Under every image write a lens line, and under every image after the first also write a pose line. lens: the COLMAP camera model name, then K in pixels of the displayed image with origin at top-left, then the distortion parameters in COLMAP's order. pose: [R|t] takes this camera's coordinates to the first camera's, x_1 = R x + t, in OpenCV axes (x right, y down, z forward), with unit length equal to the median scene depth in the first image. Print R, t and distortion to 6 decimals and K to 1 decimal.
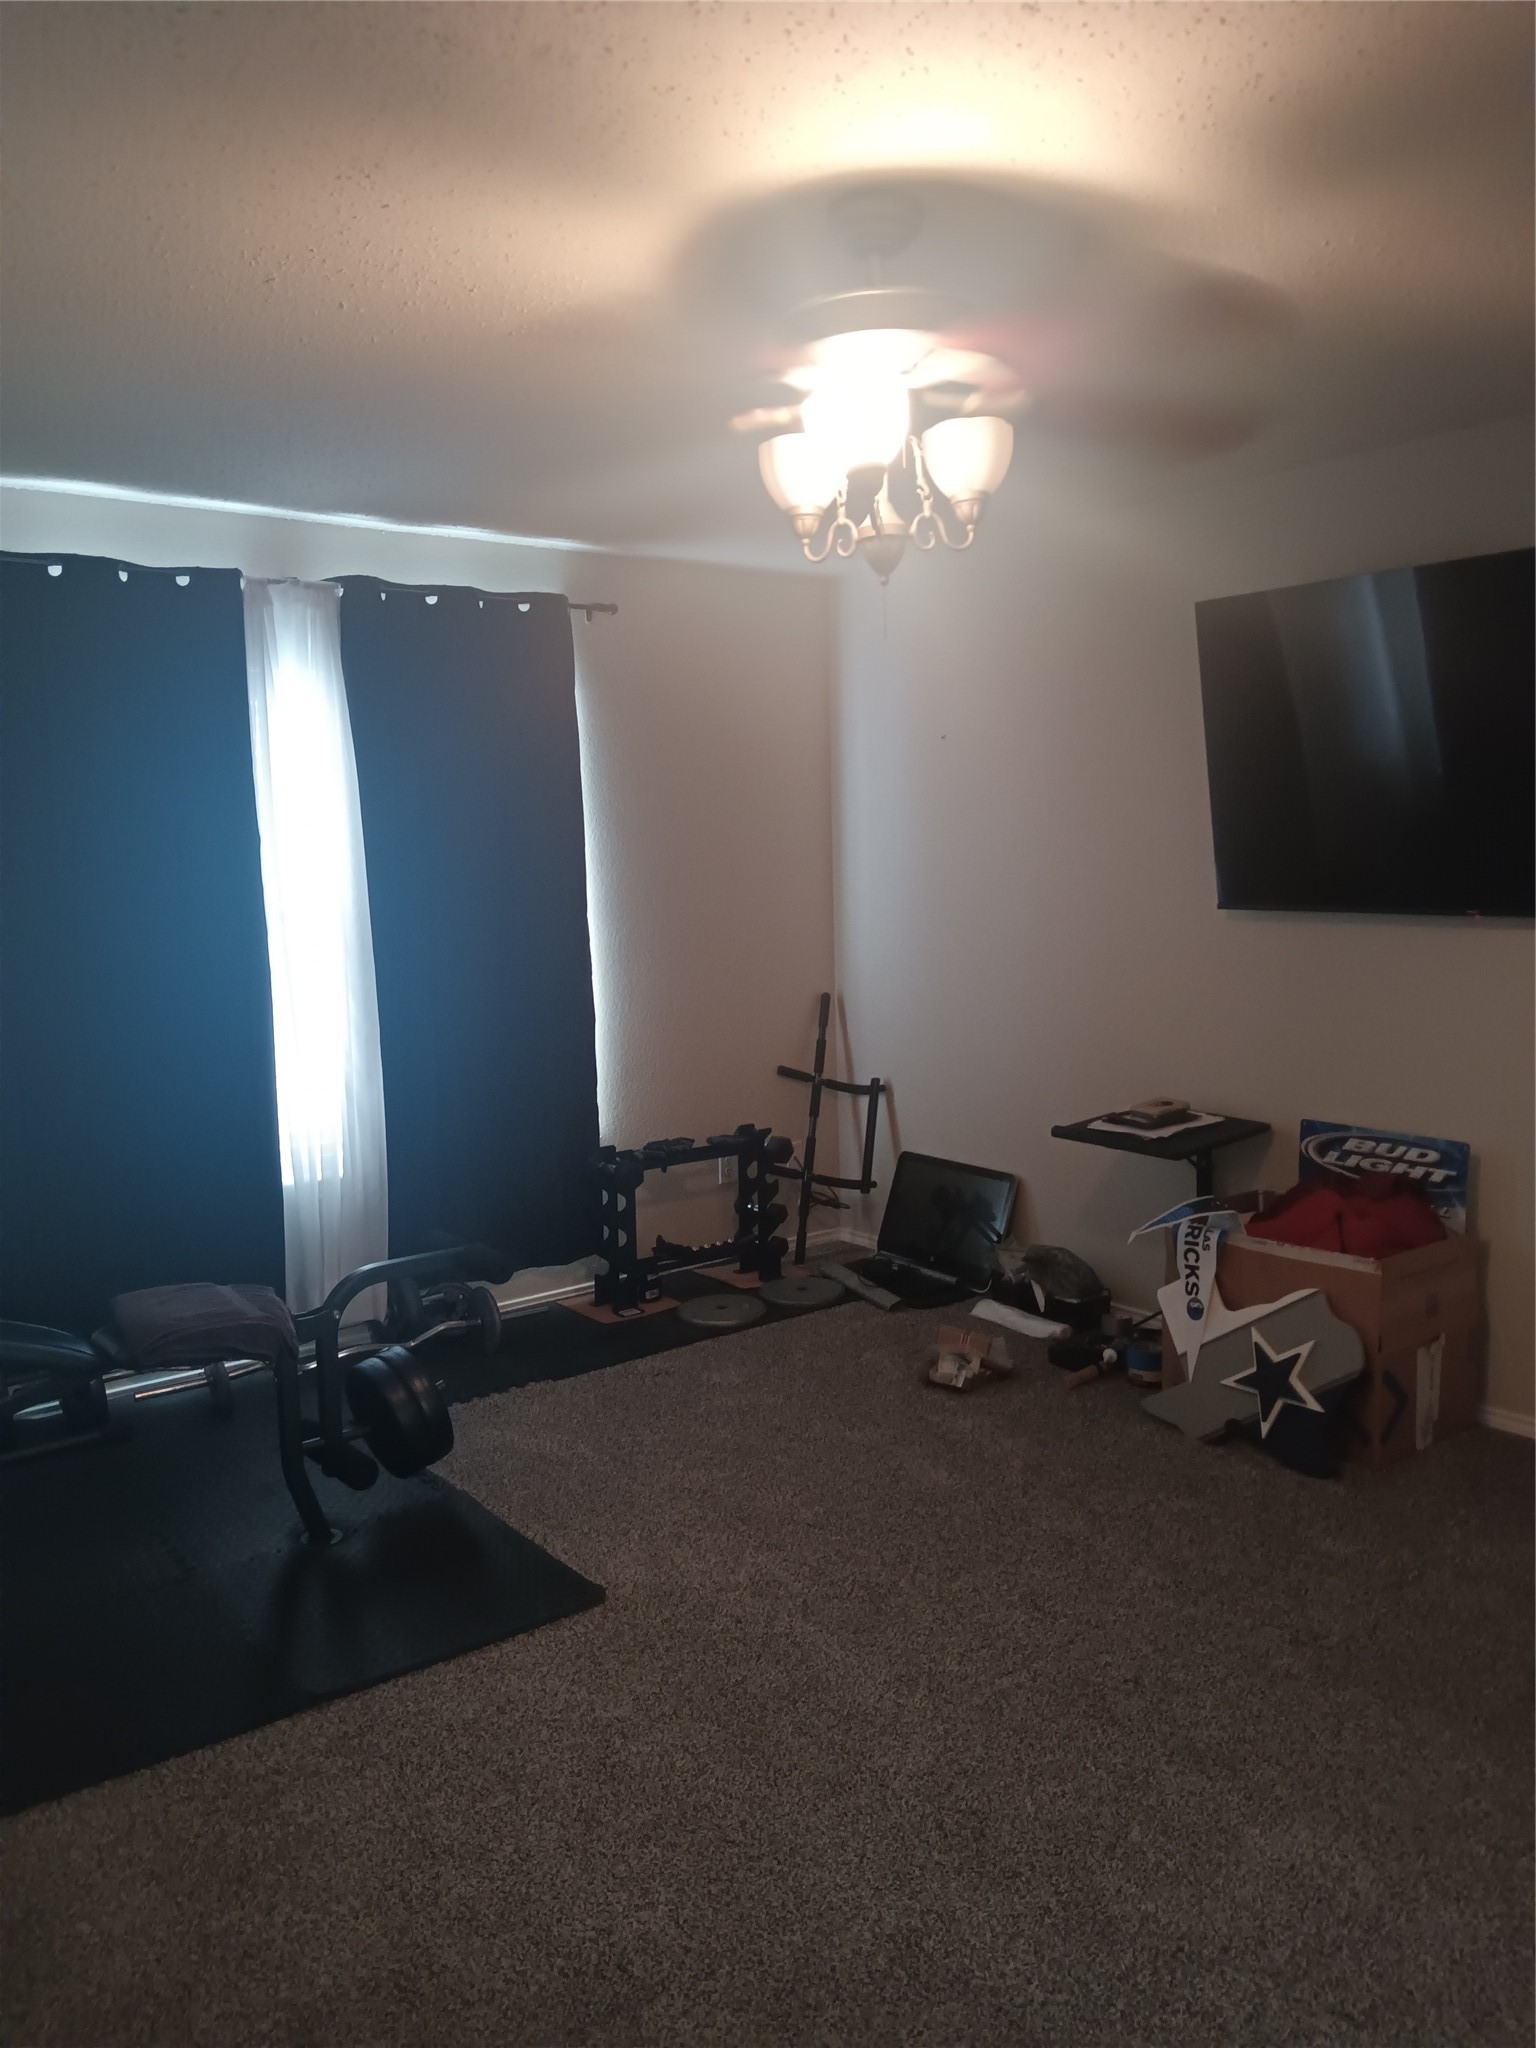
lens RADIAL K [[1531.2, 0, 756.2], [0, 1531.2, 1010.7], [0, 0, 1]] dist [0.067427, -0.123540]
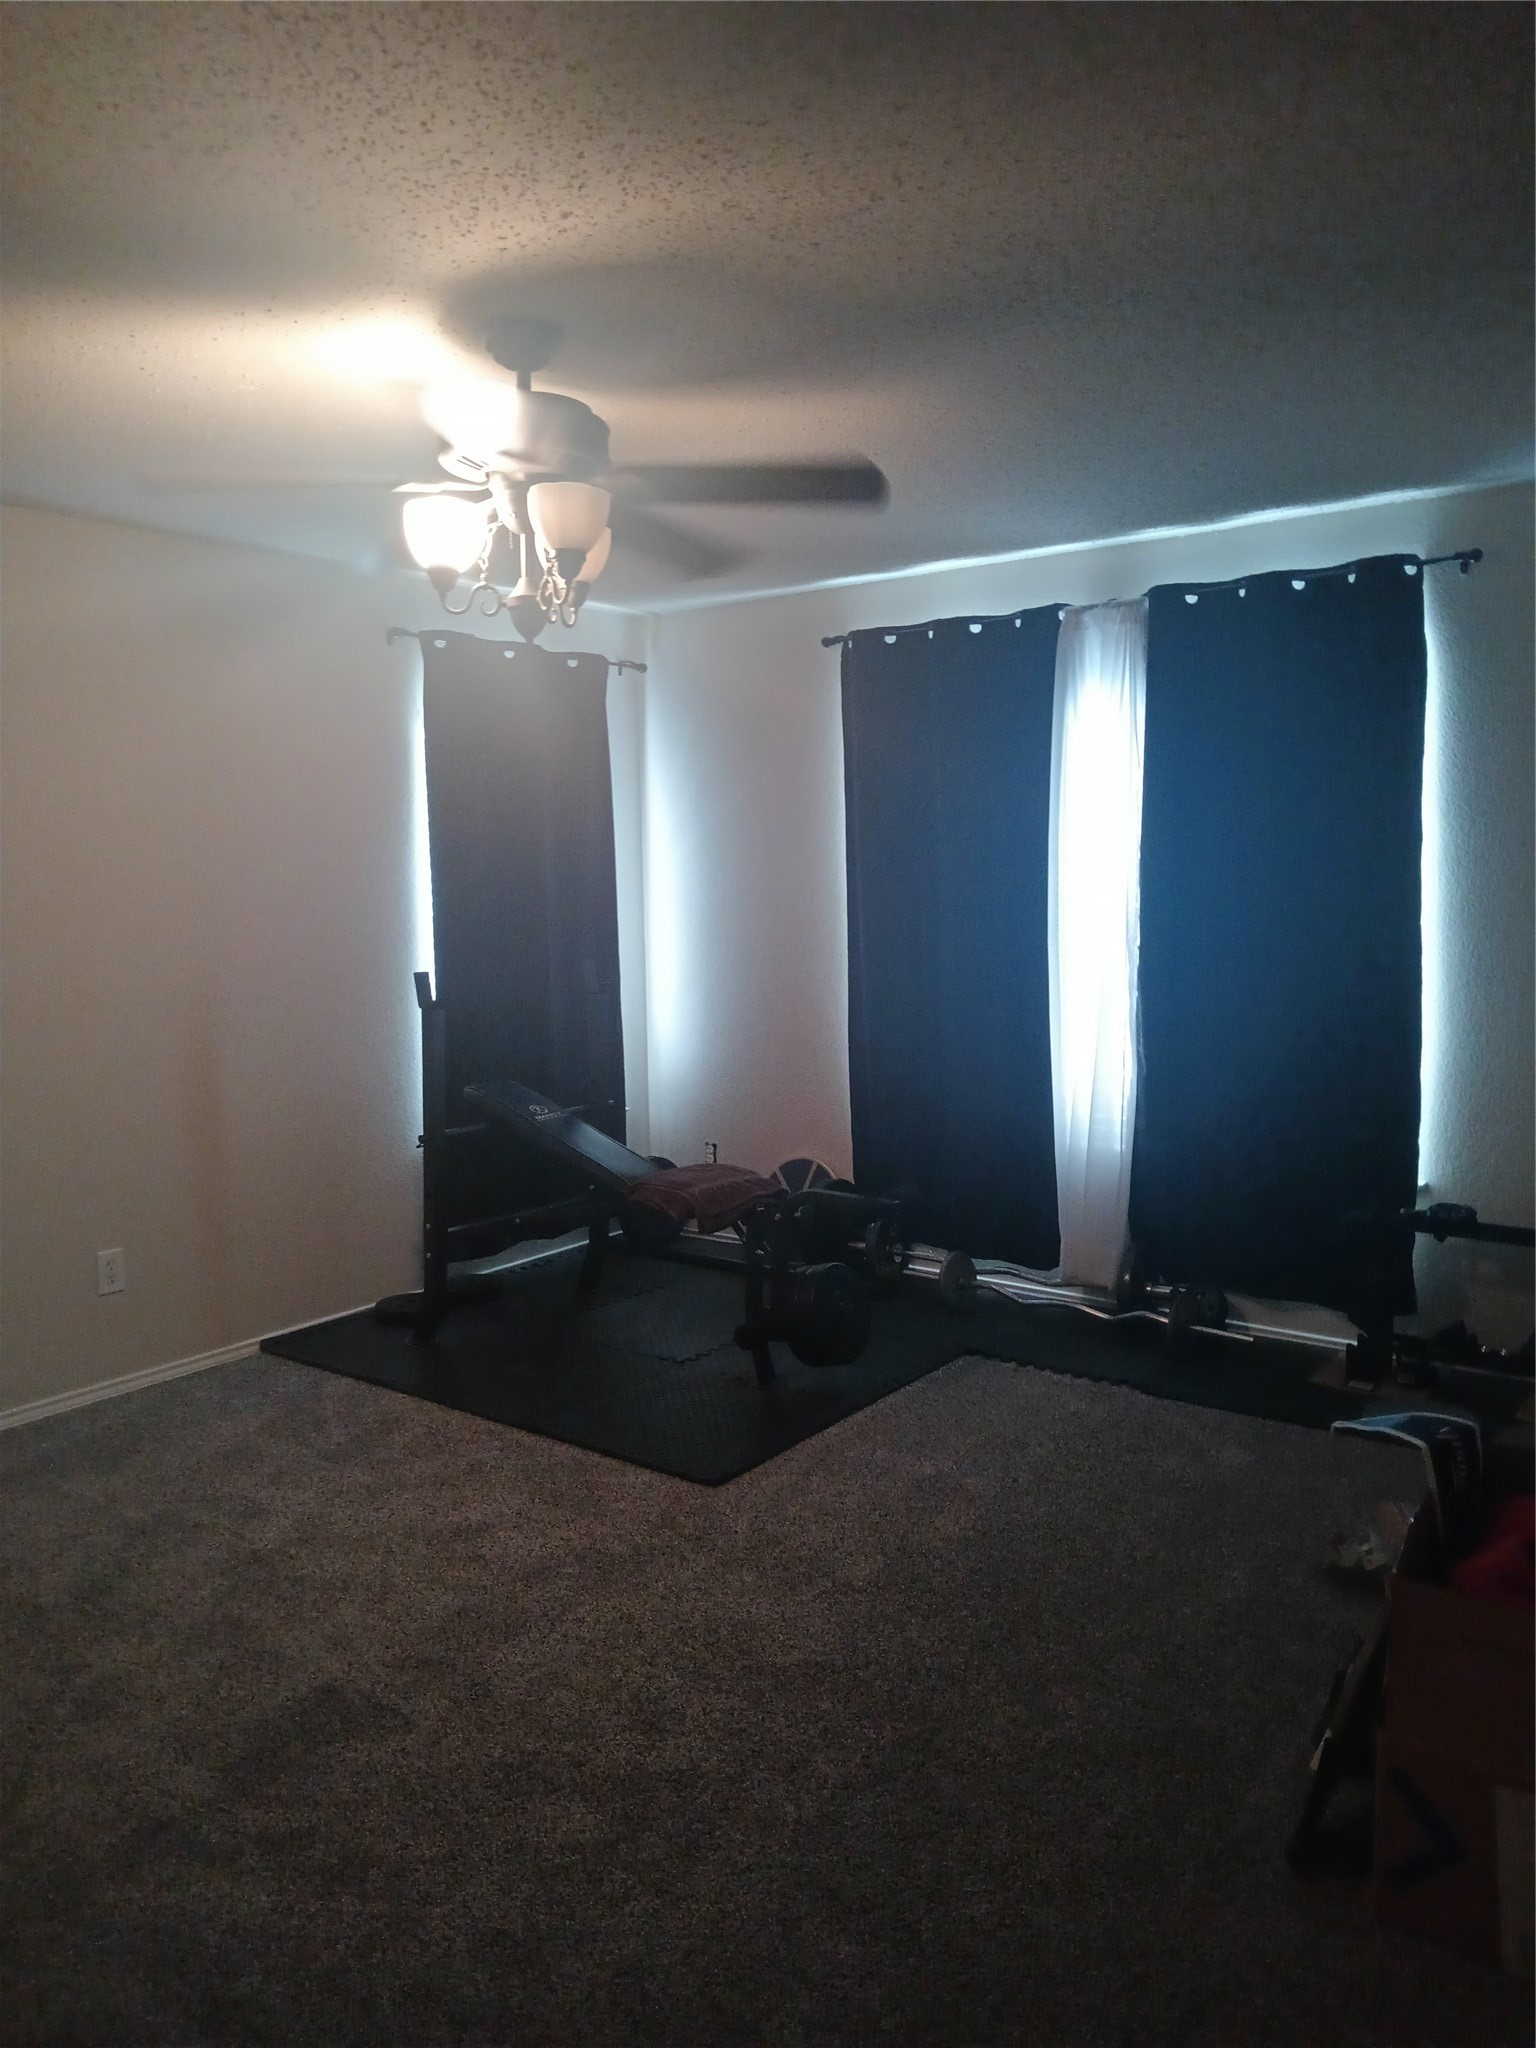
lens RADIAL K [[1531.2, 0, 756.2], [0, 1531.2, 1010.7], [0, 0, 1]] dist [0.067427, -0.123540]
pose [[0.231650, 0.116407, -0.965809, 0.739569], [-0.102237, 0.990230, 0.094829, -0.067286], [0.967412, 0.076774, 0.241287, 0.508068]]
